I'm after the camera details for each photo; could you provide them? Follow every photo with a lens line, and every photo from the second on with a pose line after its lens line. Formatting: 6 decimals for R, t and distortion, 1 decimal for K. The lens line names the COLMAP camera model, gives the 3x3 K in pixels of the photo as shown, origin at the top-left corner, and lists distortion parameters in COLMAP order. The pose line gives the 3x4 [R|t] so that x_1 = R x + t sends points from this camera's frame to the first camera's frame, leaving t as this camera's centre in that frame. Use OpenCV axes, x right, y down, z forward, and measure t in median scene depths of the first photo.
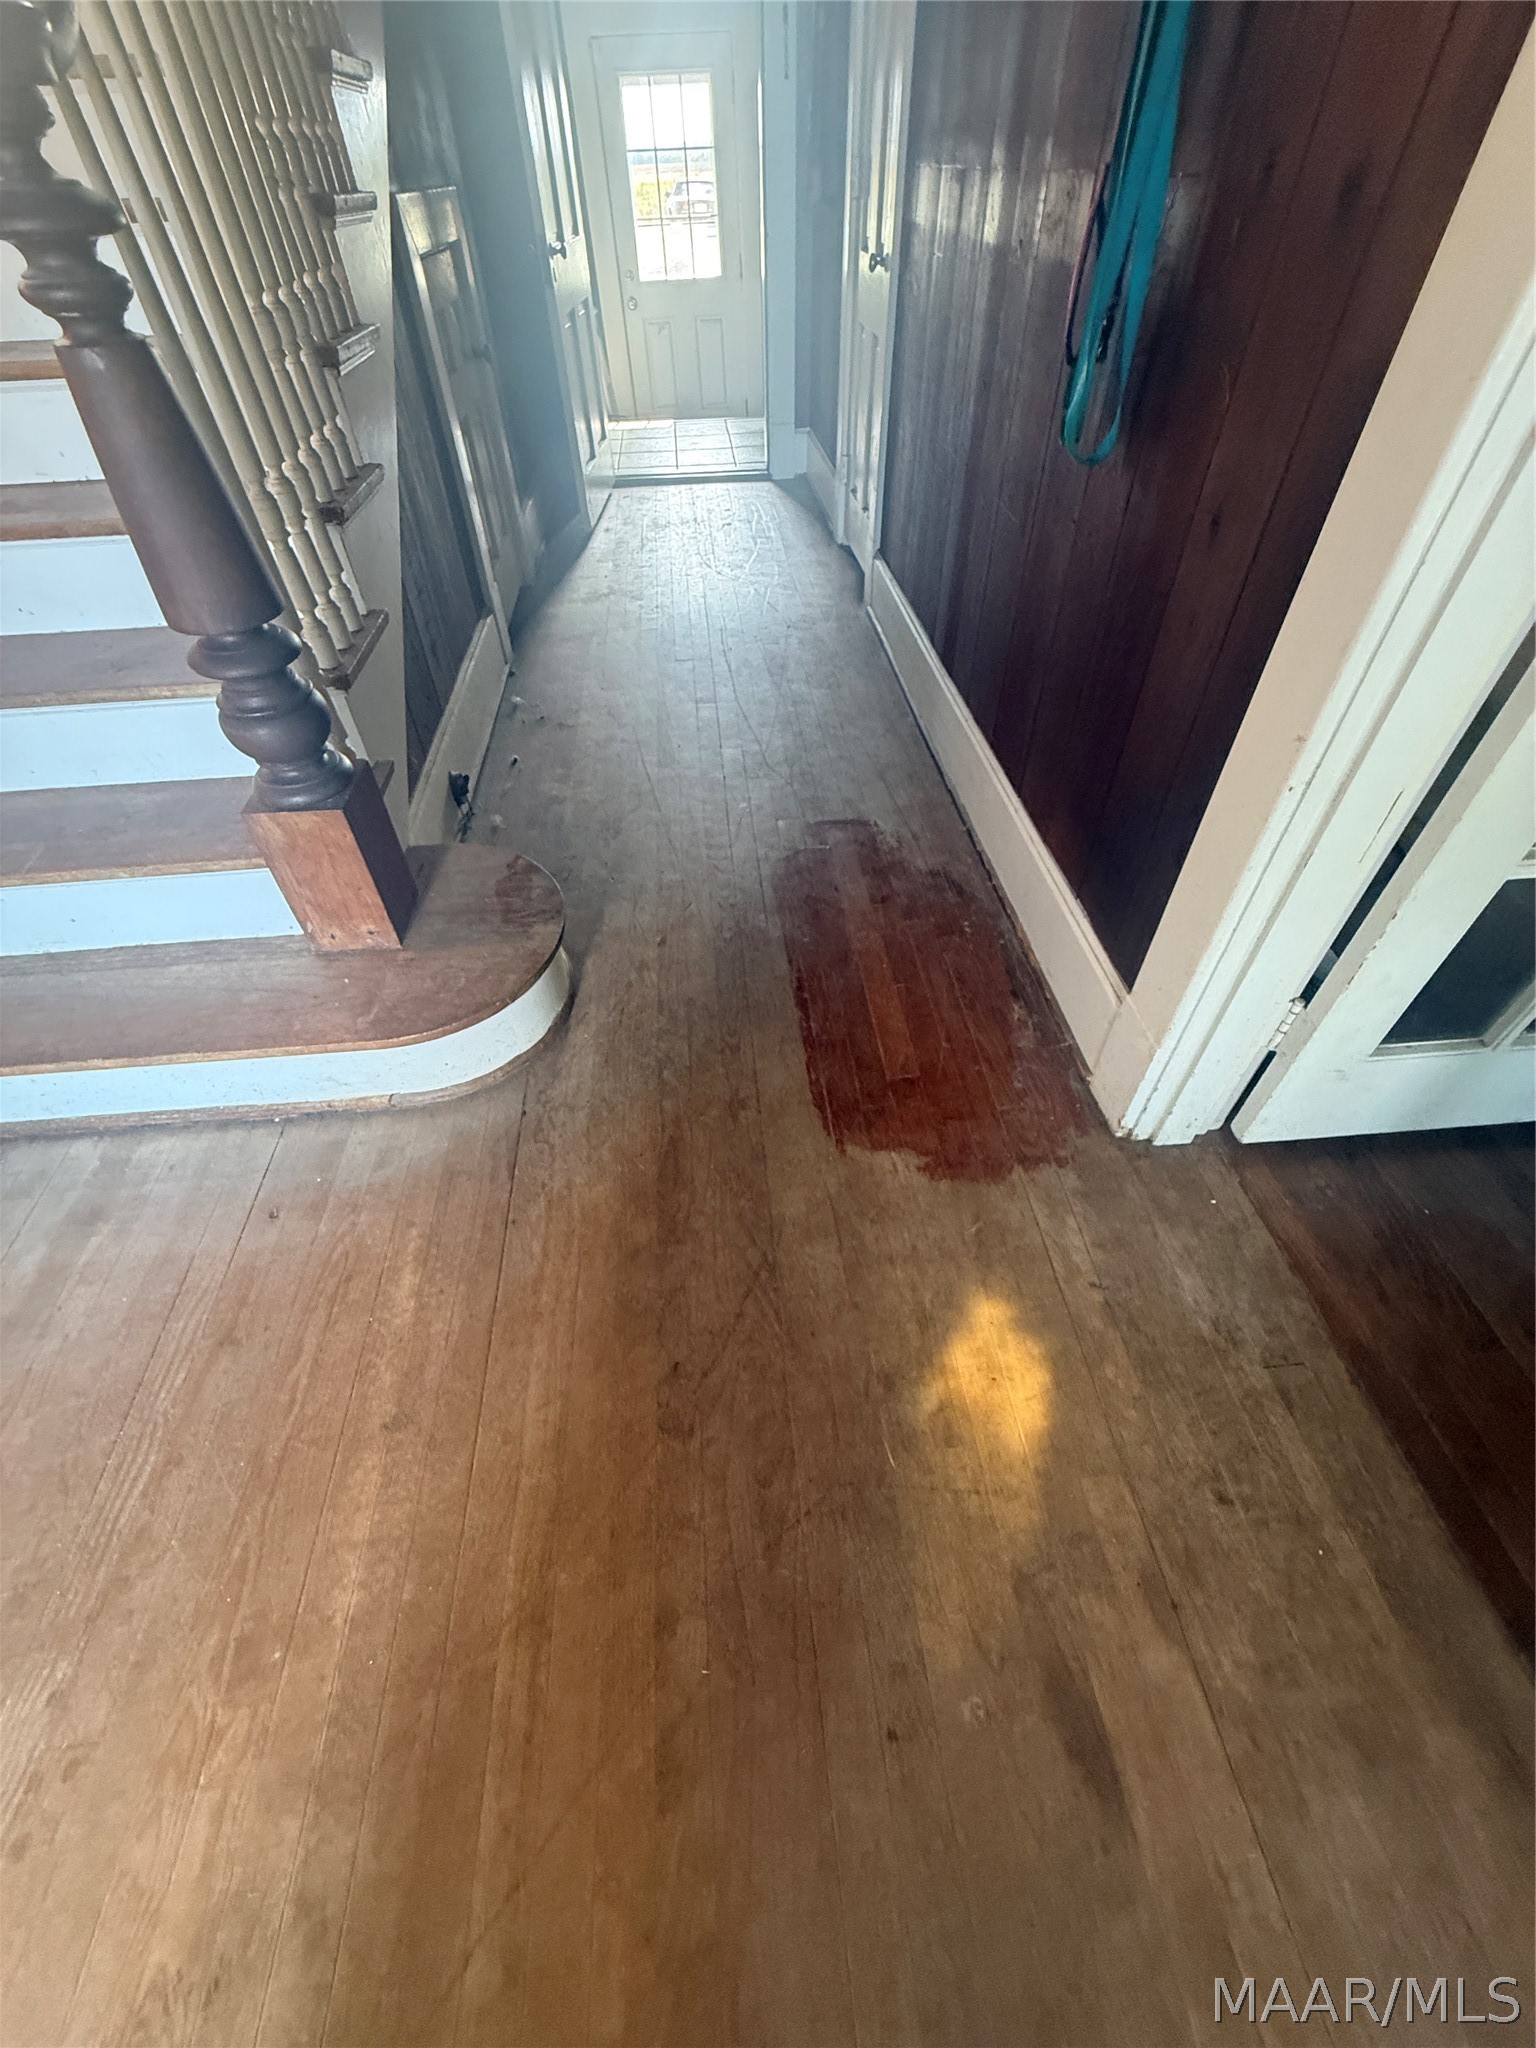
lens RADIAL K [[822.5, 0, 761.5], [0, 822.5, 1021.7], [0, 0, 1]] dist [-0.001454, 0.001836]
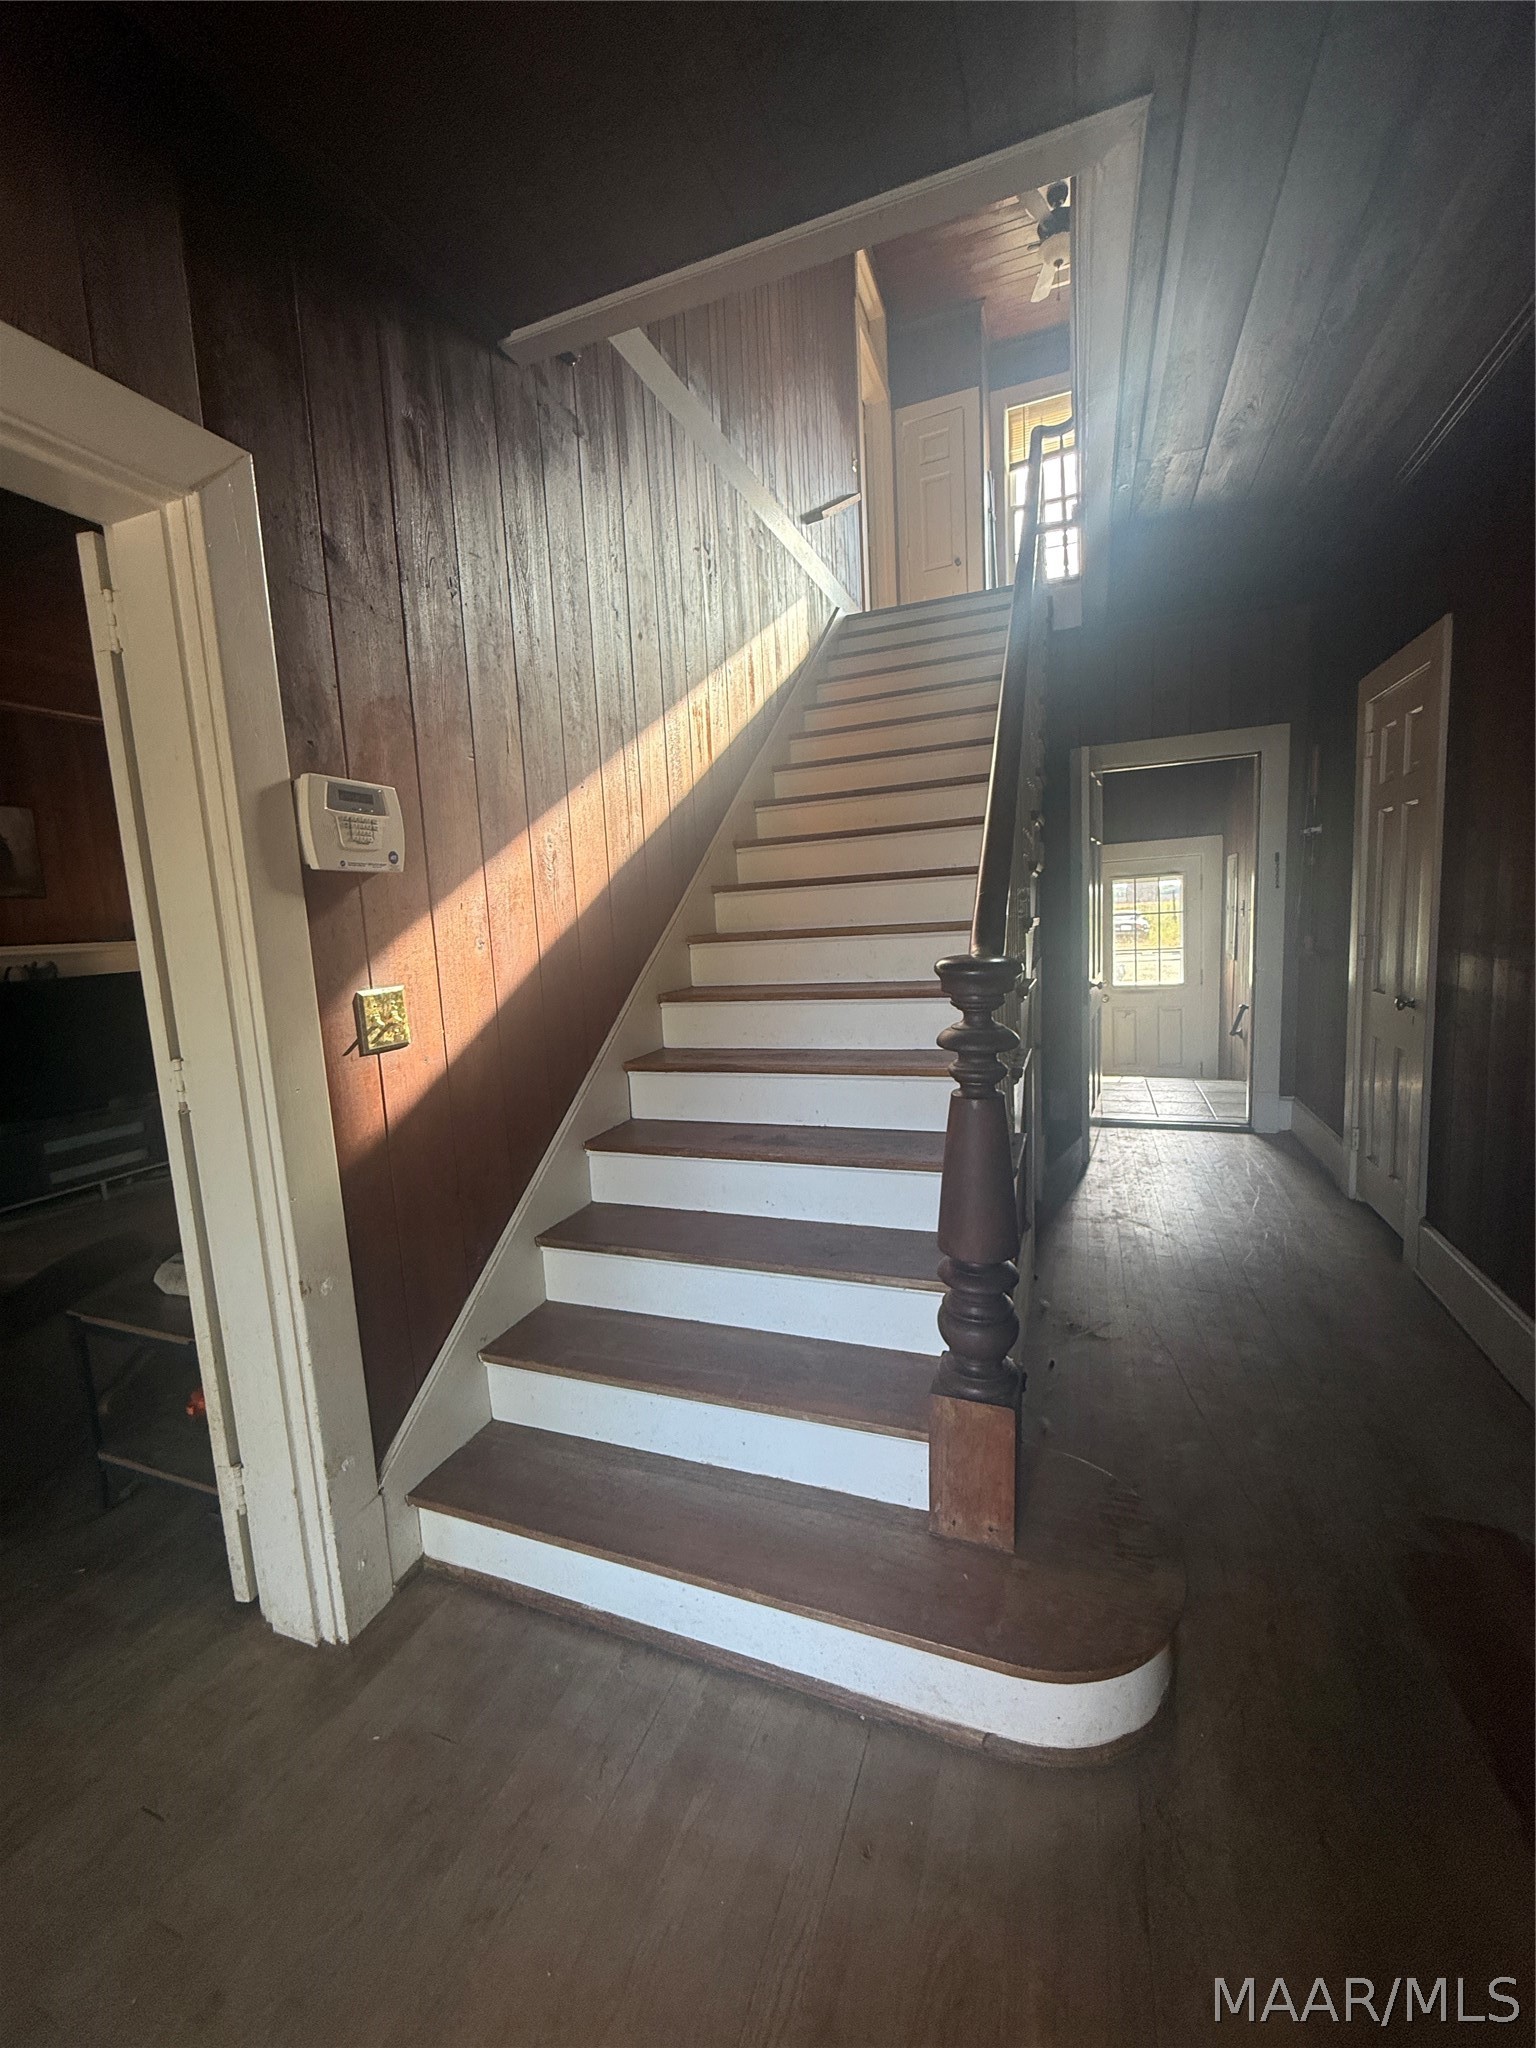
lens RADIAL K [[822.5, 0, 769.2], [0, 822.5, 1013.6], [0, 0, 1]] dist [-0.001454, 0.001836]
pose [[0.901376, 0.032873, -0.431788, -0.236142], [-0.294426, 0.777704, -0.555419, 0.035832], [0.317545, 0.627771, 0.710682, -0.192209]]
